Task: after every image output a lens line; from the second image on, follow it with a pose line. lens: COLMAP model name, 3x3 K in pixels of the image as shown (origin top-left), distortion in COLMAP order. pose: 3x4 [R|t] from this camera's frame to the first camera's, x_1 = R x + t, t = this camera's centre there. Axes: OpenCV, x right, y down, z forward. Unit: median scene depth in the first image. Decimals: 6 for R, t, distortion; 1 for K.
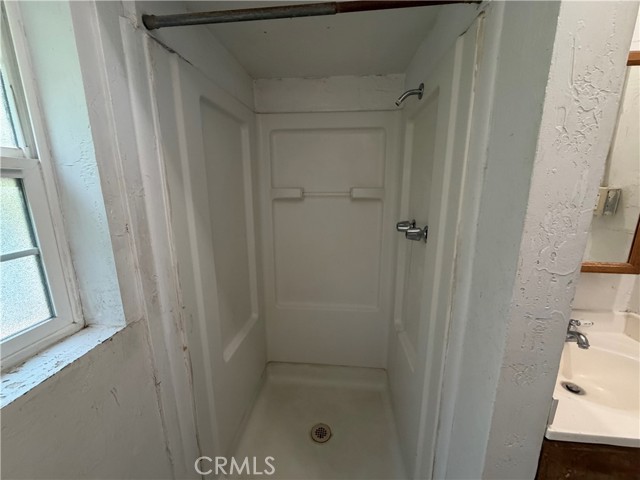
lens RADIAL K [[255.6, 0, 316.5], [0, 255.6, 238.5], [0, 0, 1]] dist [0.001056, -0.000029]
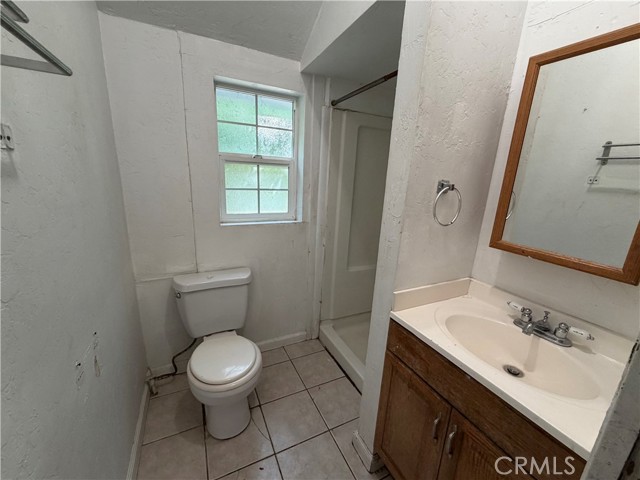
lens RADIAL K [[255.6, 0, 316.5], [0, 255.6, 238.5], [0, 0, 1]] dist [0.001056, -0.000029]
pose [[0.520254, 0.227323, -0.823201, 1.525413], [-0.216912, 0.967486, 0.130081, 0.121099], [0.826006, 0.110887, 0.552647, -0.332502]]
